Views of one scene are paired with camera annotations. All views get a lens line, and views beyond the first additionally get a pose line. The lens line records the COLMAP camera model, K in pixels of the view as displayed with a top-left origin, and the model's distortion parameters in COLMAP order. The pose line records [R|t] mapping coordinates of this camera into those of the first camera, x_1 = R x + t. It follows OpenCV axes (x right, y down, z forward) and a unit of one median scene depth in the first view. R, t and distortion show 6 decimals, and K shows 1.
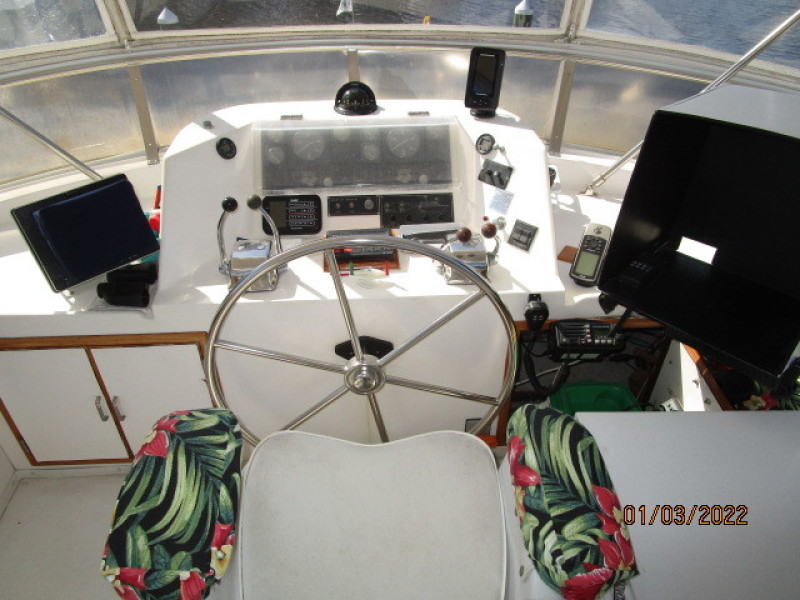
lens RADIAL K [[564.8, 0, 399.4], [0, 564.8, 297.1], [0, 0, 1]] dist [-0.028986, 0.007097]
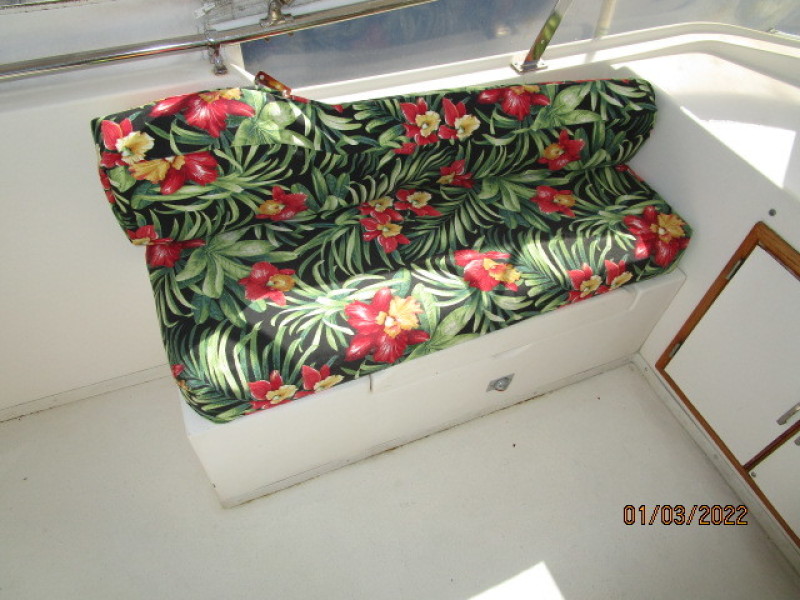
lens RADIAL K [[564.8, 0, 397.3], [0, 564.8, 299.3], [0, 0, 1]] dist [-0.028986, 0.007097]
pose [[0.312737, 0.730376, -0.607245, -0.370839], [-0.599064, 0.647794, 0.470623, 0.077958], [0.737101, 0.216597, 0.640131, 0.161565]]
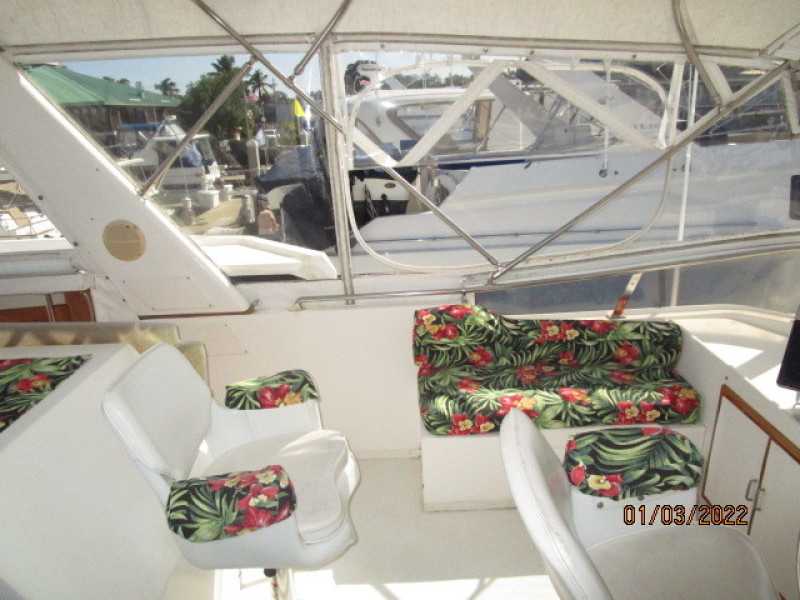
lens RADIAL K [[564.8, 0, 401.2], [0, 564.8, 302.1], [0, 0, 1]] dist [-0.028986, 0.007097]
pose [[-0.066796, 0.320583, -0.944862, 0.520850], [-0.559502, 0.772046, 0.301501, -0.050485], [0.826133, 0.548792, 0.127797, 0.012587]]
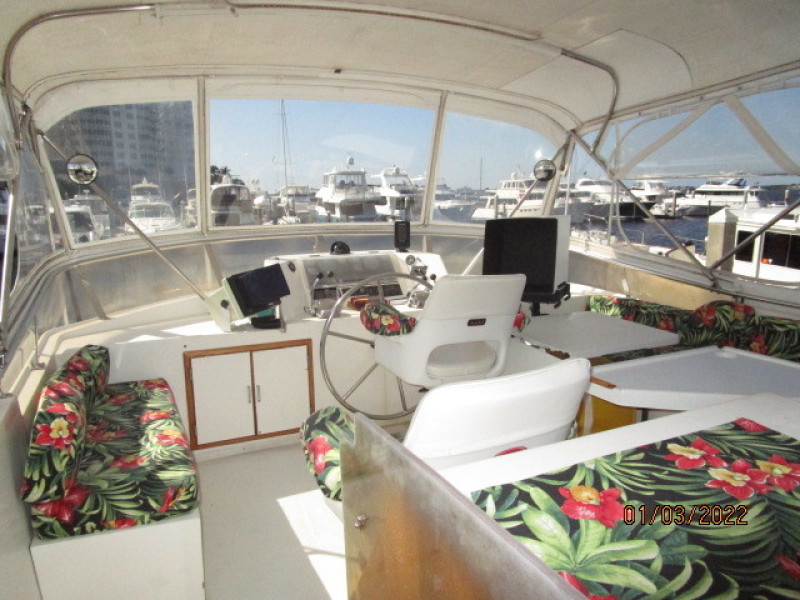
lens RADIAL K [[564.8, 0, 397.7], [0, 564.8, 296.4], [0, 0, 1]] dist [-0.028986, 0.007097]
pose [[0.933523, -0.073676, 0.350866, -0.704386], [0.219471, 0.891293, -0.396774, 0.743741], [-0.283492, 0.447403, 0.848212, -0.795380]]
